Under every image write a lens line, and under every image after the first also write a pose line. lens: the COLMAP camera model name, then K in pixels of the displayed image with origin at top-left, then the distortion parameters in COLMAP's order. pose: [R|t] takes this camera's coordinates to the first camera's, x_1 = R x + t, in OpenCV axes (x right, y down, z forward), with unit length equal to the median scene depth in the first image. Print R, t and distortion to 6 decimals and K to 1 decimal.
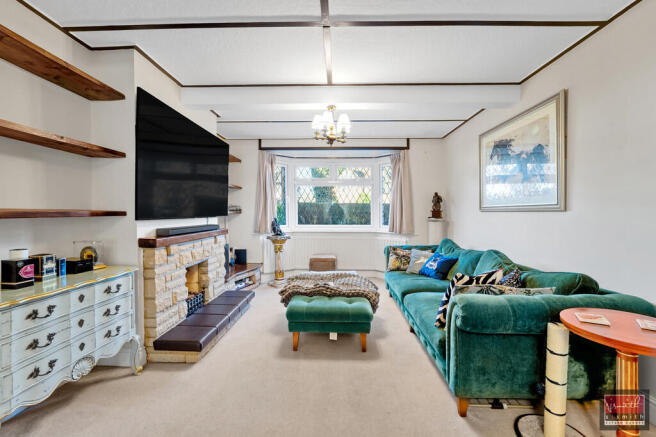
lens RADIAL K [[278.5, 0, 326.3], [0, 278.5, 216.4], [0, 0, 1]] dist [0.000767, 0.000075]
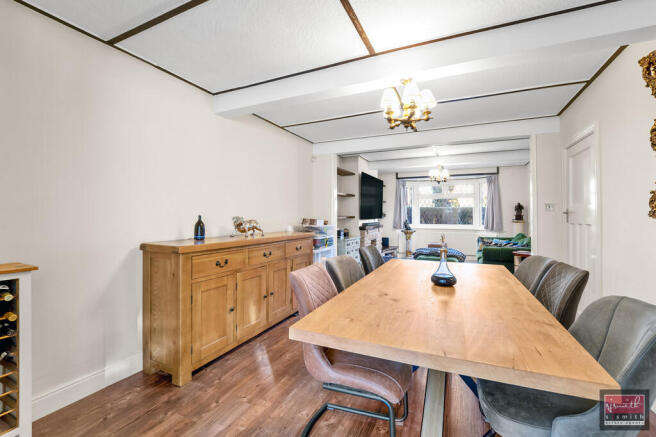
lens RADIAL K [[278.5, 0, 326.3], [0, 278.5, 216.4], [0, 0, 1]] dist [0.000767, 0.000075]
pose [[0.913179, 0.002040, -0.407554, 0.060248], [-0.004260, 0.999981, -0.004539, -0.002565], [0.407537, 0.005881, 0.913170, -0.740350]]
